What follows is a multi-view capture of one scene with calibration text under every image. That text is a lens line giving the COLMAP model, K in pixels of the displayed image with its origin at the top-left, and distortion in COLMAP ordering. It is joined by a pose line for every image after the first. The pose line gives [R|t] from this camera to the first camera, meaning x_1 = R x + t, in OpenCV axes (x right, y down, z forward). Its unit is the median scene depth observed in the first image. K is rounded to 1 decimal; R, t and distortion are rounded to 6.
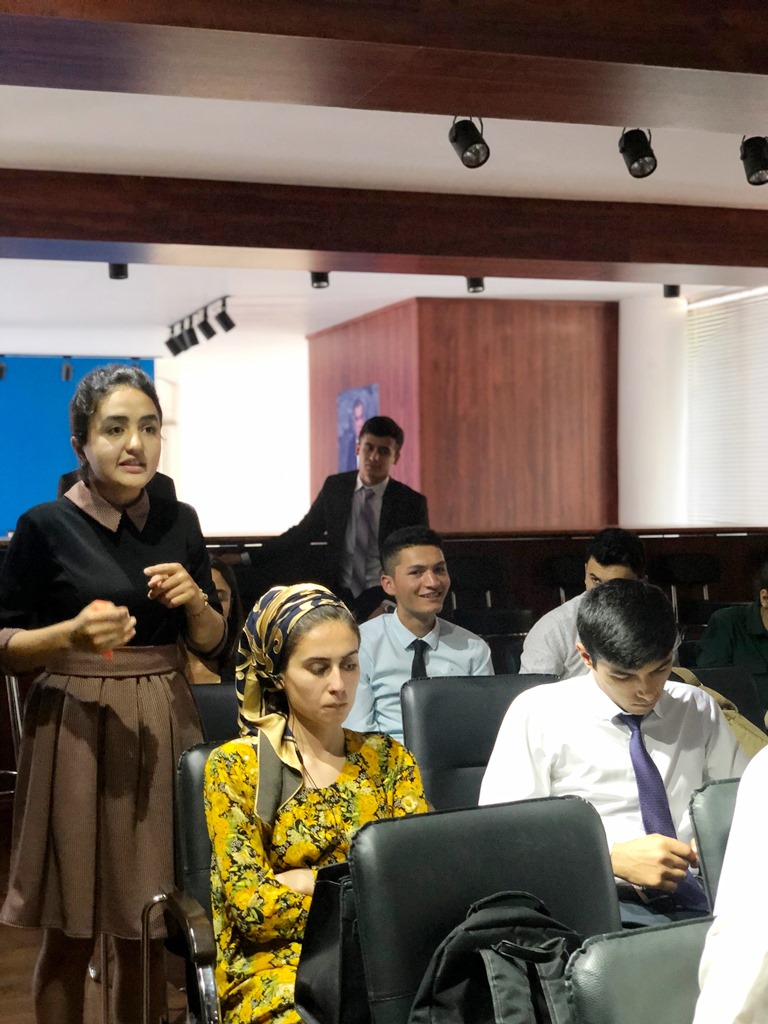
lens RADIAL K [[1546.4, 0, 365.9], [0, 1546.4, 524.0], [0, 0, 1]] dist [0.035806, 0.166202]
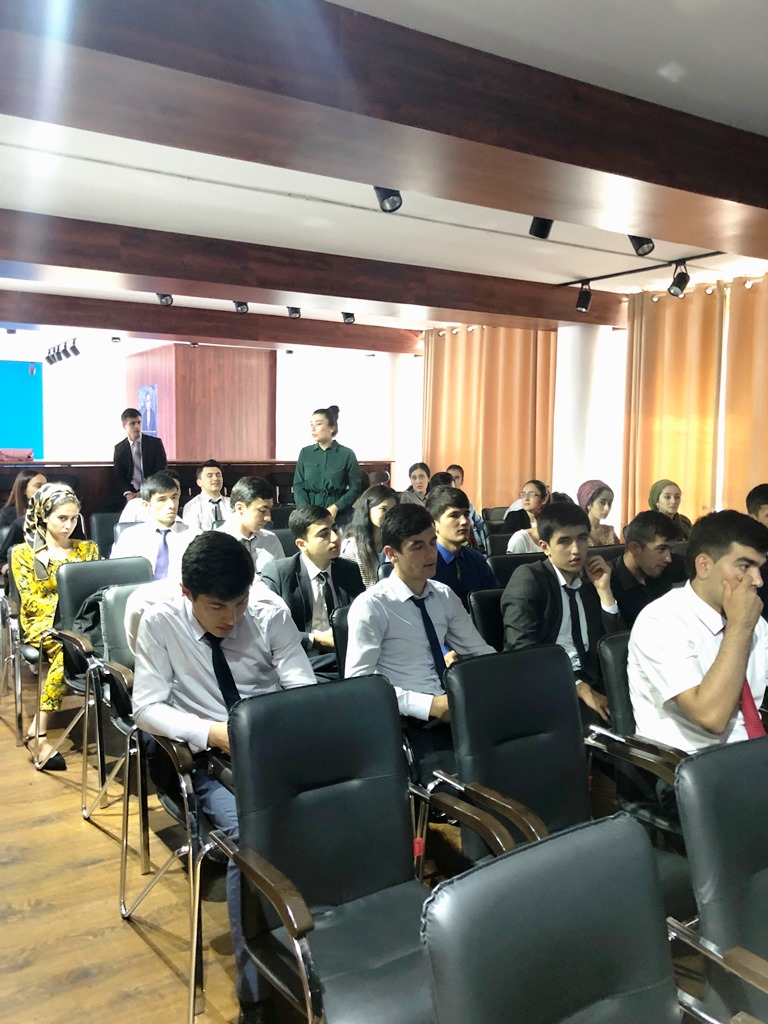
lens RADIAL K [[838.8, 0, 384.0], [0, 838.8, 512.0], [0, 0, 1]] dist [0.004334, -0.005075]
pose [[0.972409, 0.002654, 0.233265, 0.042446], [-0.019272, 0.997431, 0.068988, -0.007188], [-0.232483, -0.071580, 0.969963, -0.140196]]
